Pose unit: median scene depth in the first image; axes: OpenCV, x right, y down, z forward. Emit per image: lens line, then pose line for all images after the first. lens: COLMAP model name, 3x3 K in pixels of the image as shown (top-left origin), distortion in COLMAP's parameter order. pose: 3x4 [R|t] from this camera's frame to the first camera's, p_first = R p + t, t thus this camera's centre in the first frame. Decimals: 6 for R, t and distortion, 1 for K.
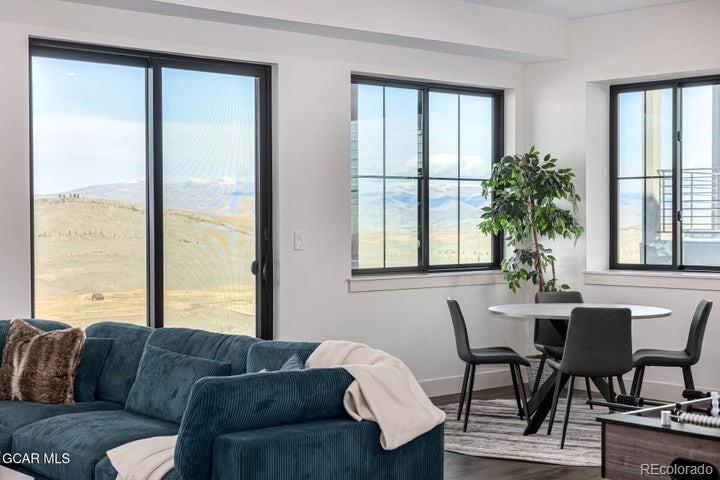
lens RADIAL K [[1164.7, 0, 360.0], [0, 1164.7, 240.0], [0, 0, 1]] dist [0.037028, 0.038349]
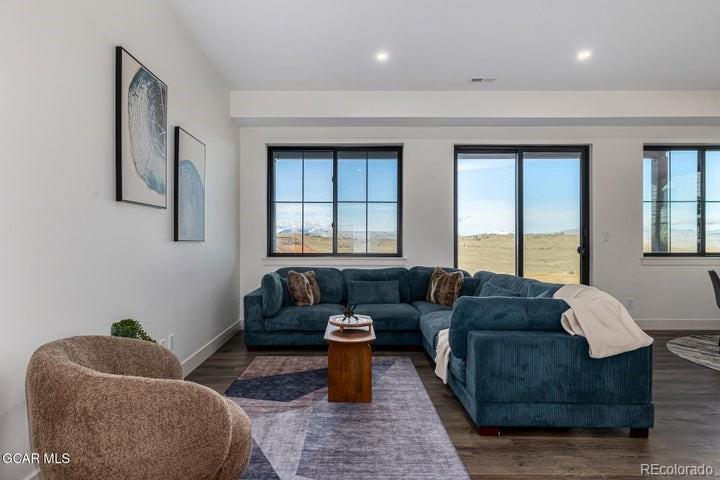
lens RADIAL K [[406.3, 0, 339.1], [0, 406.3, 240.7], [0, 0, 1]] dist [-0.001402, -0.000445]
pose [[0.735391, -0.000950, -0.677643, 0.081093], [-0.013946, 0.999766, -0.016536, 0.026856], [0.677500, 0.021611, 0.735205, 0.241079]]
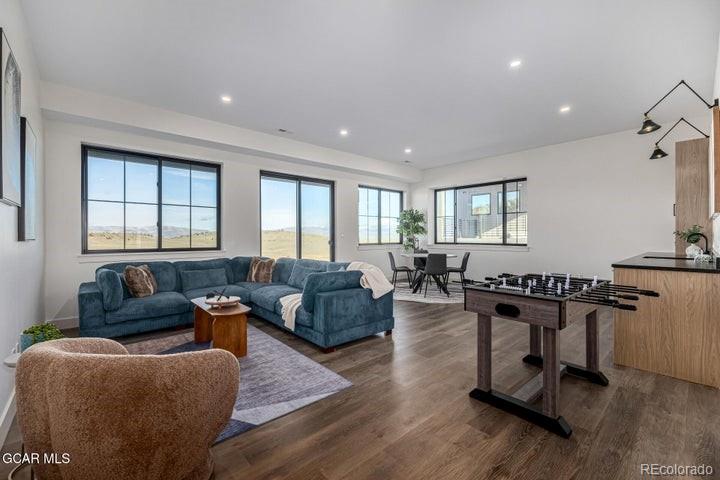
lens RADIAL K [[307.5, 0, 352.8], [0, 307.5, 234.6], [0, 0, 1]] dist [0.000075, 0.000124]
pose [[0.999891, -0.000887, -0.014738, -0.012203], [0.000553, 0.999744, -0.022598, 0.023091], [0.014754, 0.022587, 0.999636, 0.139597]]
